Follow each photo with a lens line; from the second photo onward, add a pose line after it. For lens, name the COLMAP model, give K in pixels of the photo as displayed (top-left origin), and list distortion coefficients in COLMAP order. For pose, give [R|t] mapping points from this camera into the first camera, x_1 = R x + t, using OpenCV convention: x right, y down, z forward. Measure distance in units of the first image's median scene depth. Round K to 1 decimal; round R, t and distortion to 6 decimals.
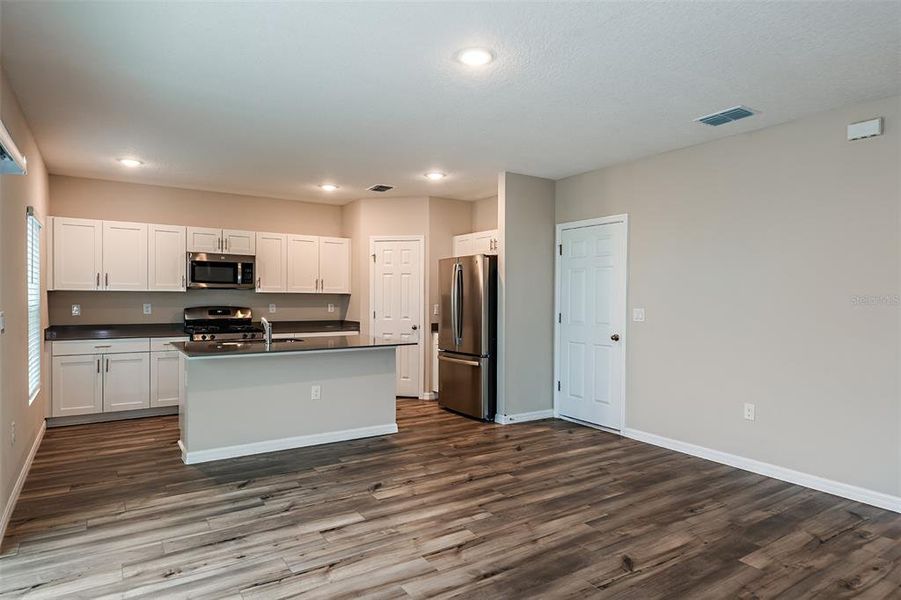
lens RADIAL K [[528.1, 0, 454.0], [0, 528.1, 302.6], [0, 0, 1]] dist [0.013932, -0.001523]
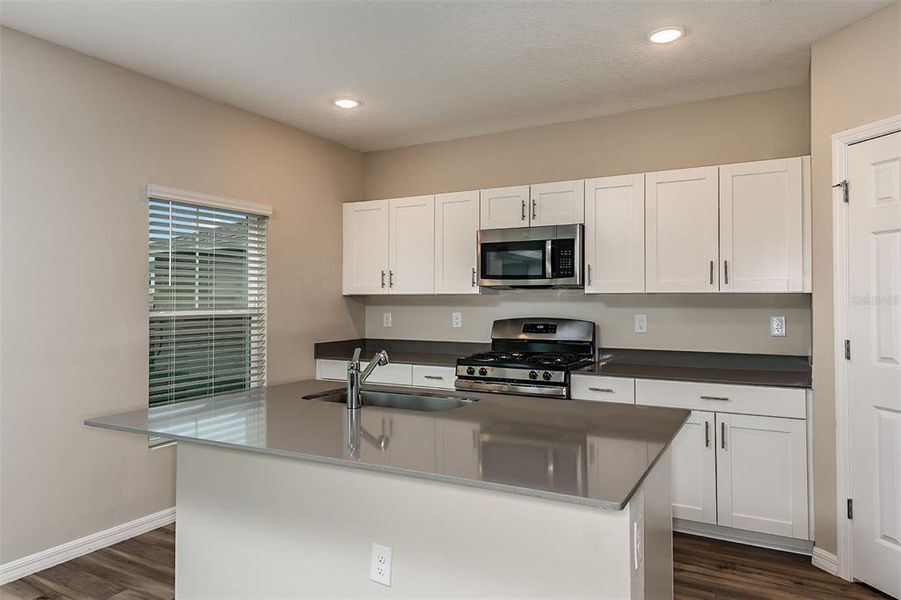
lens RADIAL K [[595.0, 0, 451.3], [0, 595.0, 287.4], [0, 0, 1]] dist [0.024533, -0.002177]
pose [[0.454444, -0.025963, -0.890397, 0.116339], [-0.002820, 0.999528, -0.030585, -0.007450], [0.890771, 0.016410, 0.454156, 0.736867]]
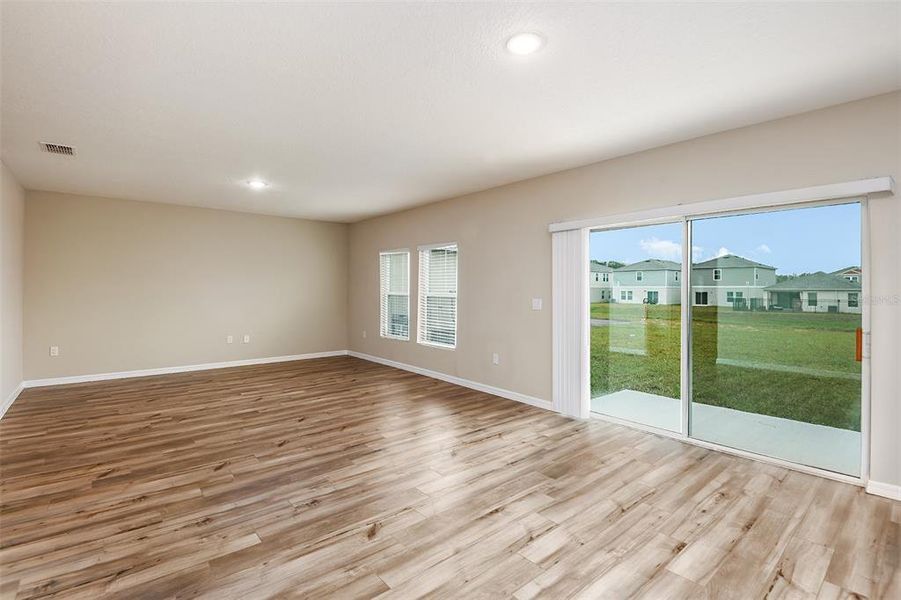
lens RADIAL K [[417.8, 0, 449.4], [0, 417.8, 290.6], [0, 0, 1]] dist [-0.000836, -0.020314]
pose [[-0.993436, -0.011344, -0.113828, 0.134294], [-0.012859, 0.999838, 0.012580, -0.007921], [0.113667, 0.013961, -0.993421, 0.909295]]
